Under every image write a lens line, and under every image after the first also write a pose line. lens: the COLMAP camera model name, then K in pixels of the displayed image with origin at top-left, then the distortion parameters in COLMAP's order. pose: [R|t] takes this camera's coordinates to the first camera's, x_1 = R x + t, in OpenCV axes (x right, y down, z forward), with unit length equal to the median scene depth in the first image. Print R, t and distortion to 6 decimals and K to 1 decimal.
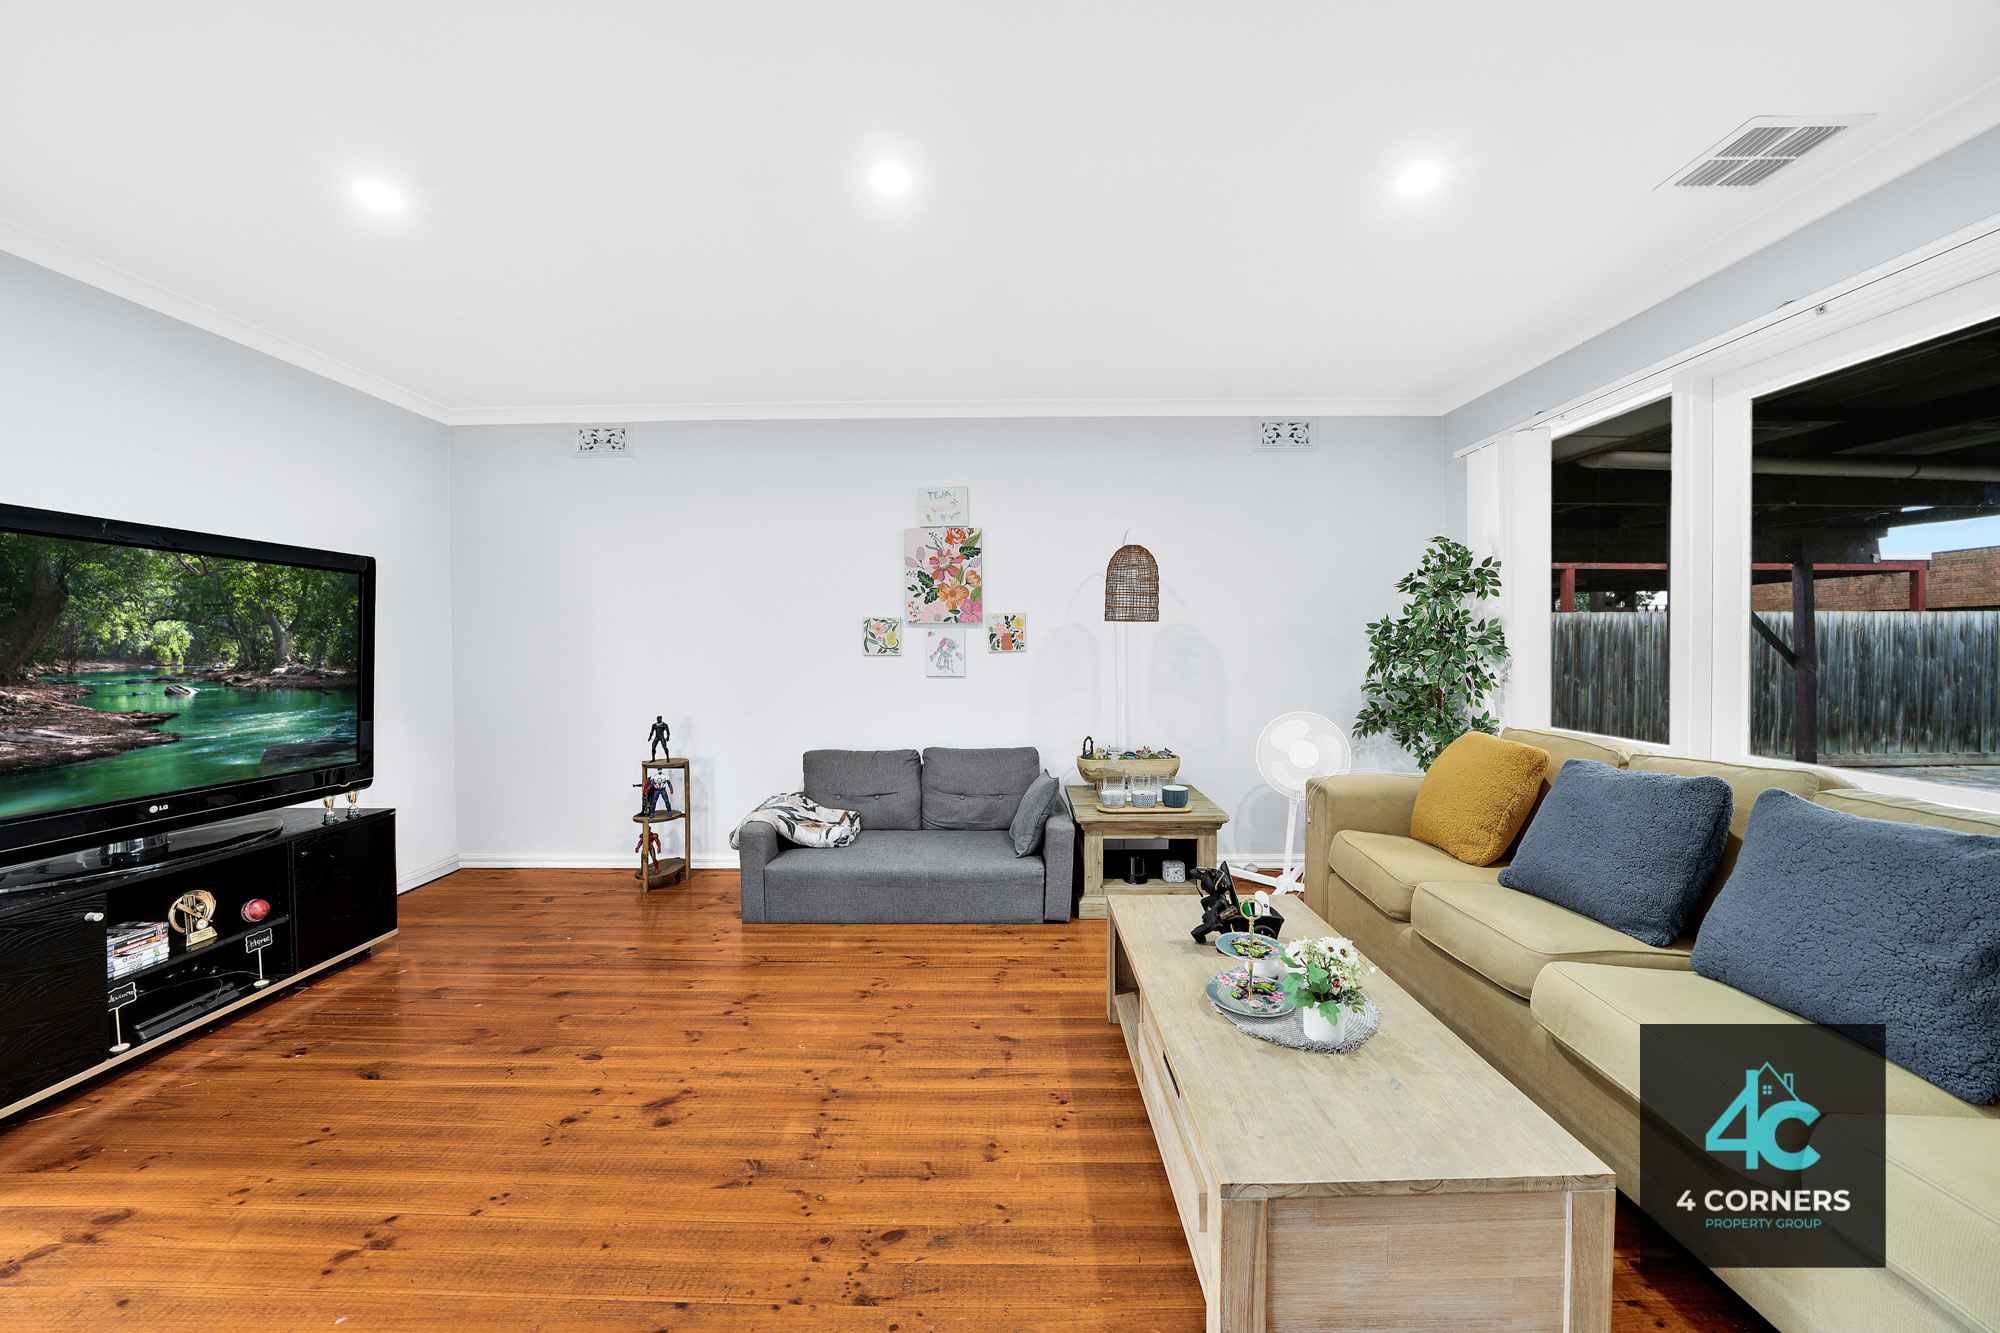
lens RADIAL K [[696.3, 0, 1004.1], [0, 696.3, 650.4], [0, 0, 1]] dist [-0.022448, -0.000330]
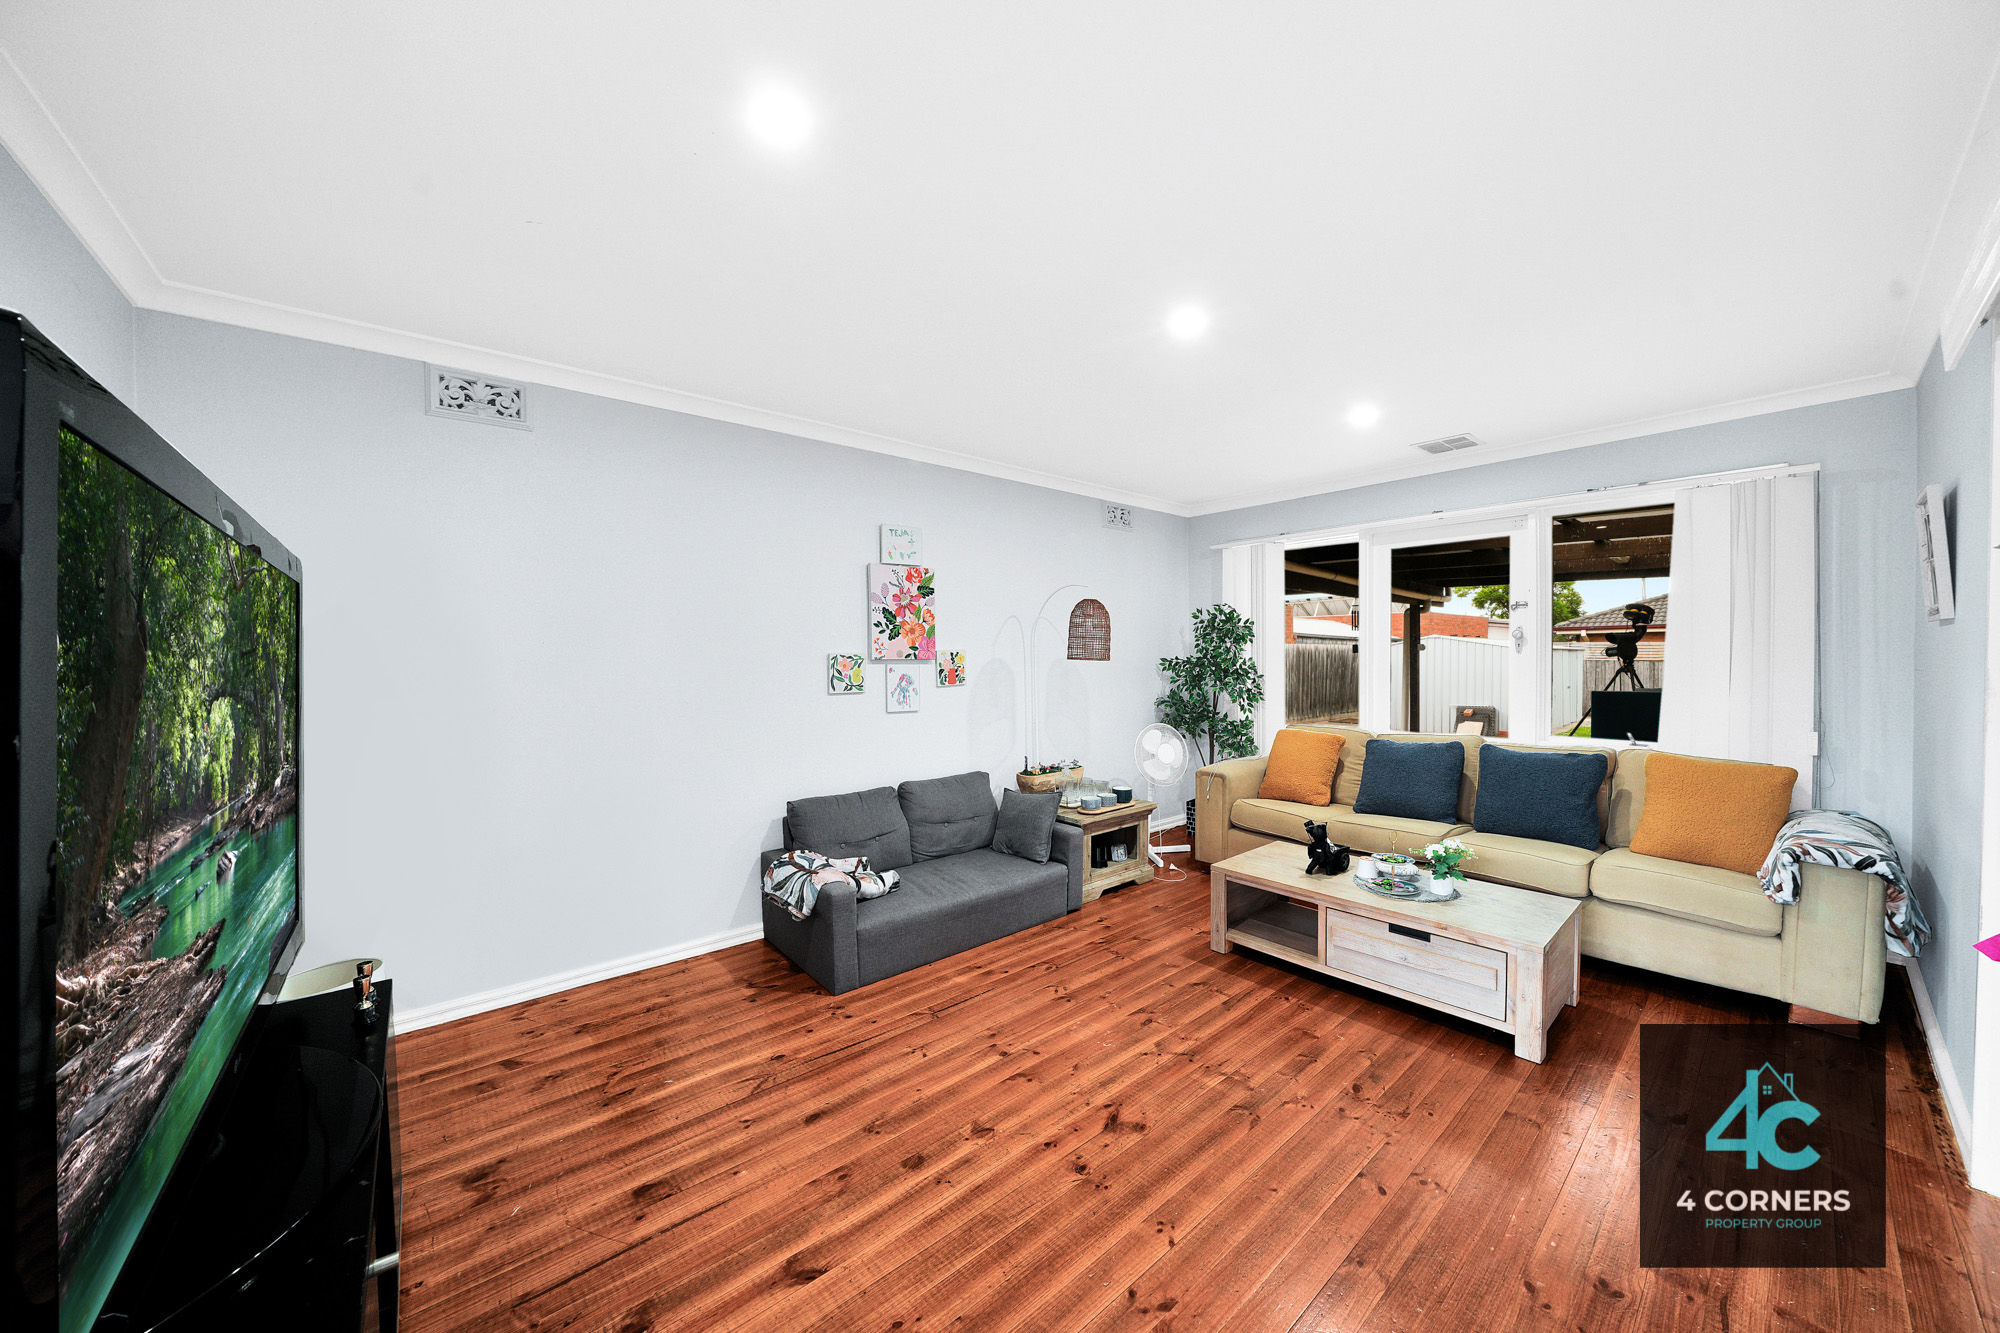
lens RADIAL K [[697.0, 0, 1009.2], [0, 697.0, 660.6], [0, 0, 1]] dist [-0.008847, 0.000034]
pose [[0.754012, -0.006793, 0.656826, -0.658536], [0.009847, 0.999951, -0.000963, -0.035859], [-0.656787, 0.007194, 0.754042, 0.129645]]
